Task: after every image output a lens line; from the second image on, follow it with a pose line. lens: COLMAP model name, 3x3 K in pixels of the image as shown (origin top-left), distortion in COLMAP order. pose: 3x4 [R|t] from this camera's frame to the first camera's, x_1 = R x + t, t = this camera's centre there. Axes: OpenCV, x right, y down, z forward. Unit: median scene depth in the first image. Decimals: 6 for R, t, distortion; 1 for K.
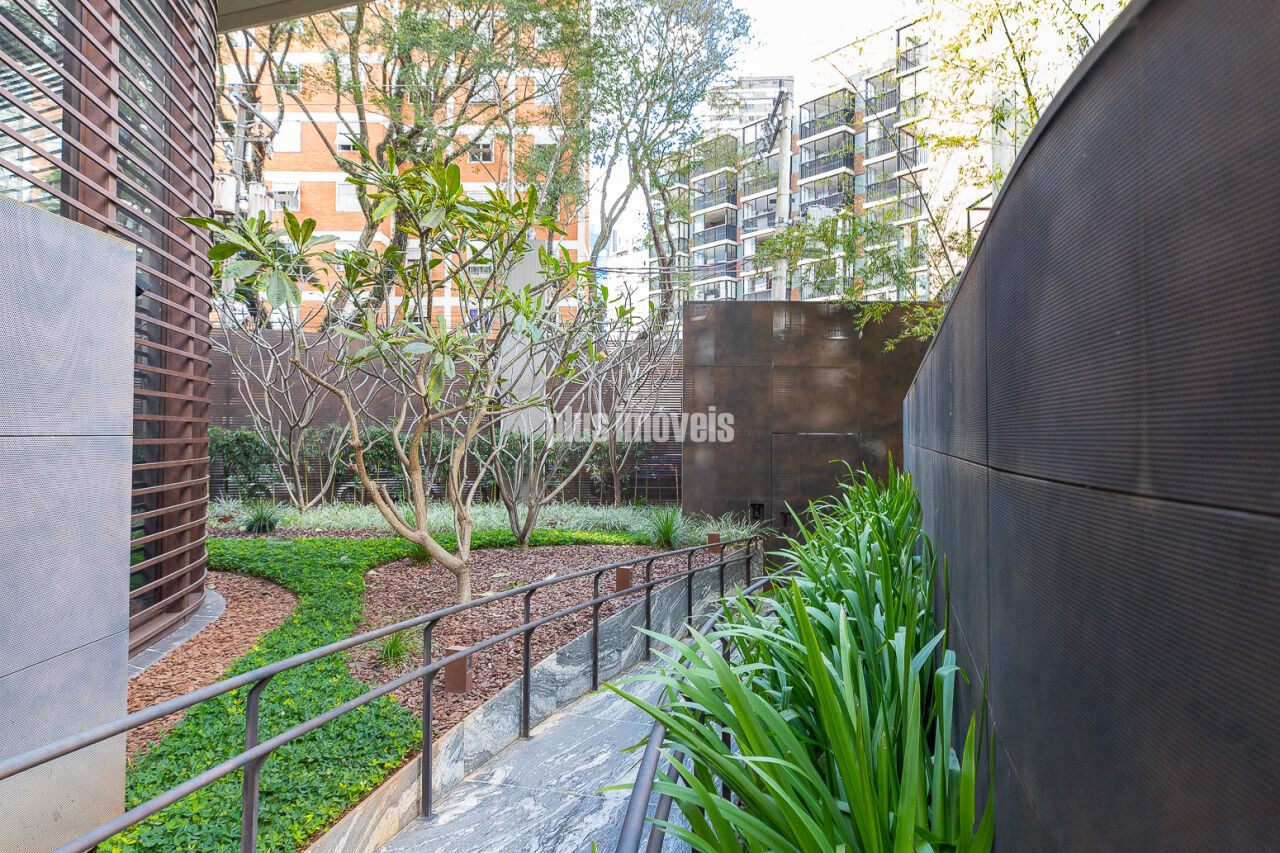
lens RADIAL K [[757.4, 0, 640.0], [0, 757.4, 426.5], [0, 0, 1]] dist [0.002679, 0.000578]
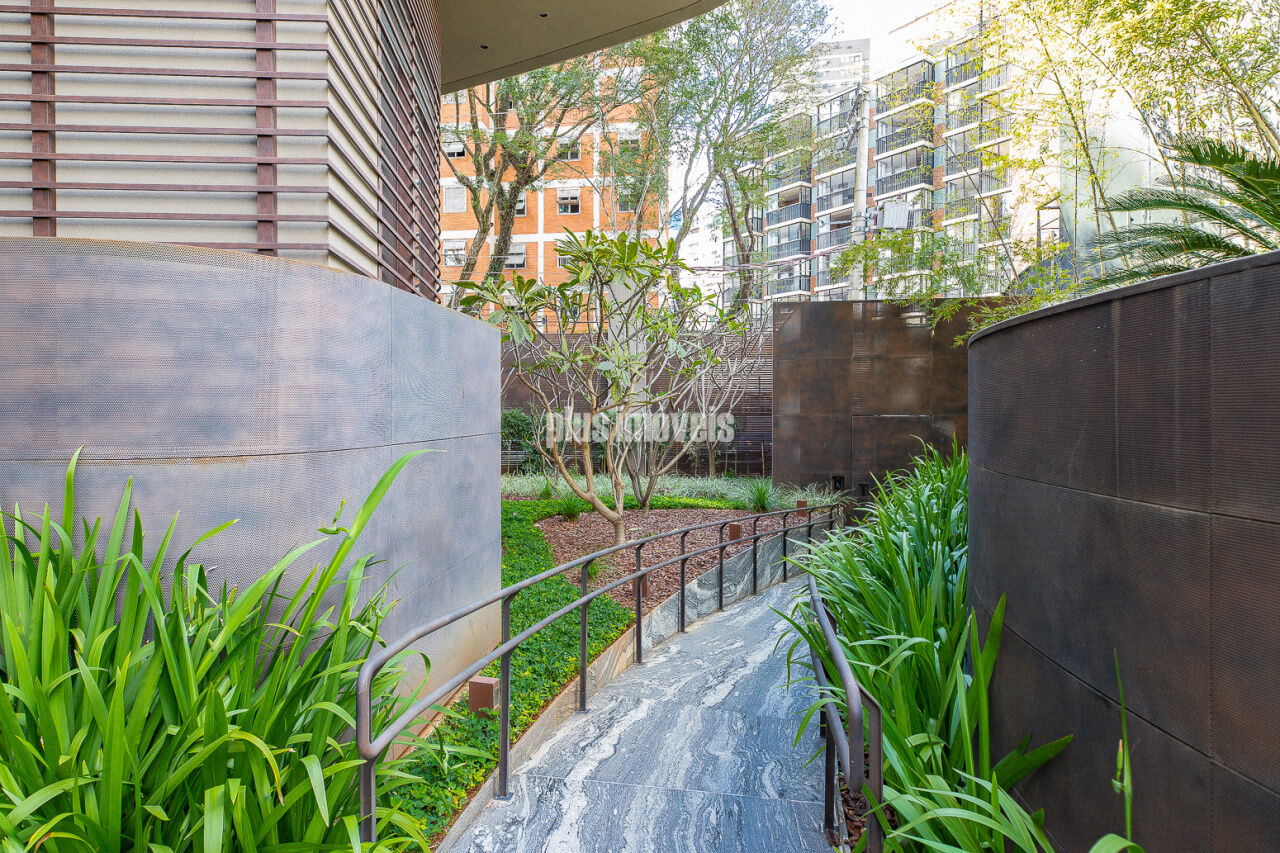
lens RADIAL K [[733.3, 0, 607.1], [0, 733.3, 422.5], [0, 0, 1]] dist [0.000846, 0.000275]
pose [[0.989842, -0.002834, -0.142143, -0.036823], [0.006778, 0.999605, 0.027269, -0.013660], [0.142010, -0.027955, 0.989470, -0.164119]]
